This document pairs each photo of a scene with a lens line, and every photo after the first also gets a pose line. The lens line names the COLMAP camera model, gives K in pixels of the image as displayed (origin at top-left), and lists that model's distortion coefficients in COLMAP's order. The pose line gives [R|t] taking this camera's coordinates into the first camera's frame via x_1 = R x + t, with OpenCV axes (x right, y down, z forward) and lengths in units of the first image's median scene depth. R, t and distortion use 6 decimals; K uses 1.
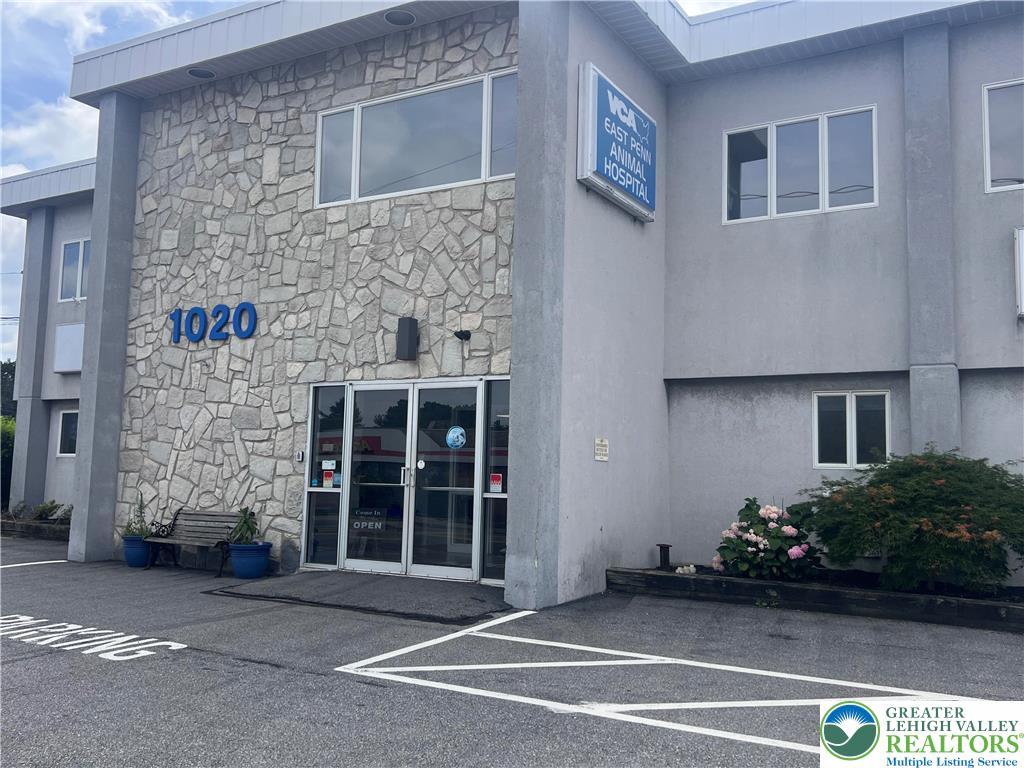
lens RADIAL K [[916.7, 0, 513.5], [0, 916.7, 379.5], [0, 0, 1]] dist [0.123264, -0.240877]
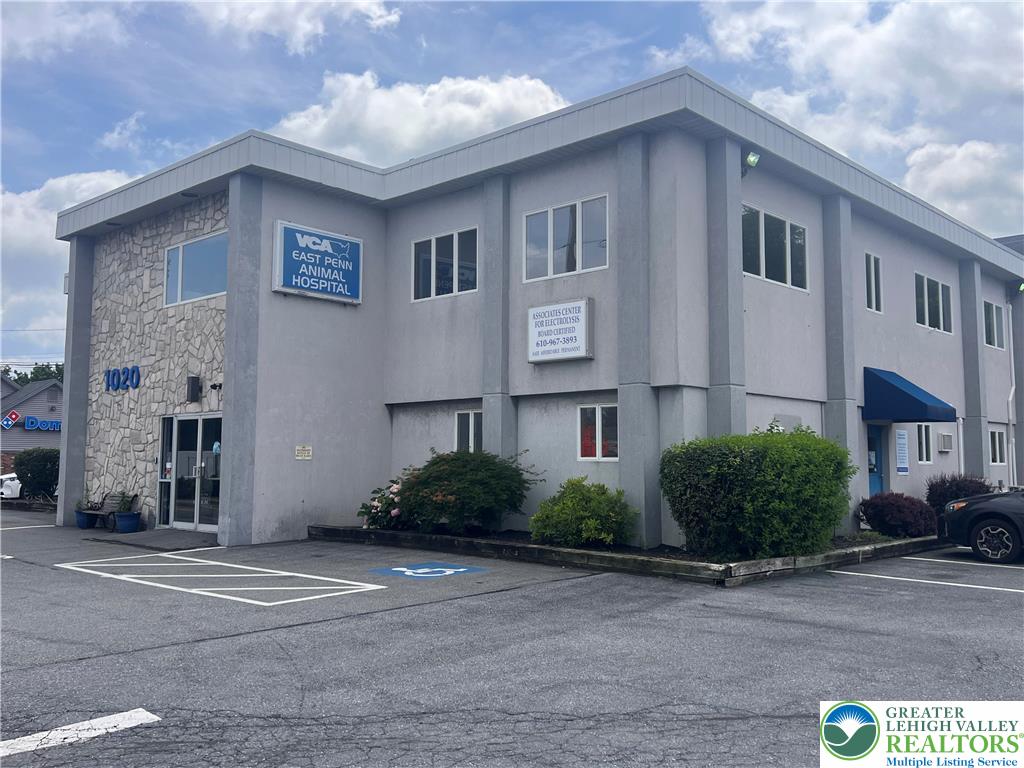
lens RADIAL K [[916.7, 0, 513.5], [0, 916.7, 379.5], [0, 0, 1]] dist [0.123264, -0.240877]
pose [[0.975124, -0.038455, -0.218298, 0.775256], [0.040066, 0.999193, 0.002957, -0.040880], [0.218008, -0.011630, 0.975878, -0.485994]]
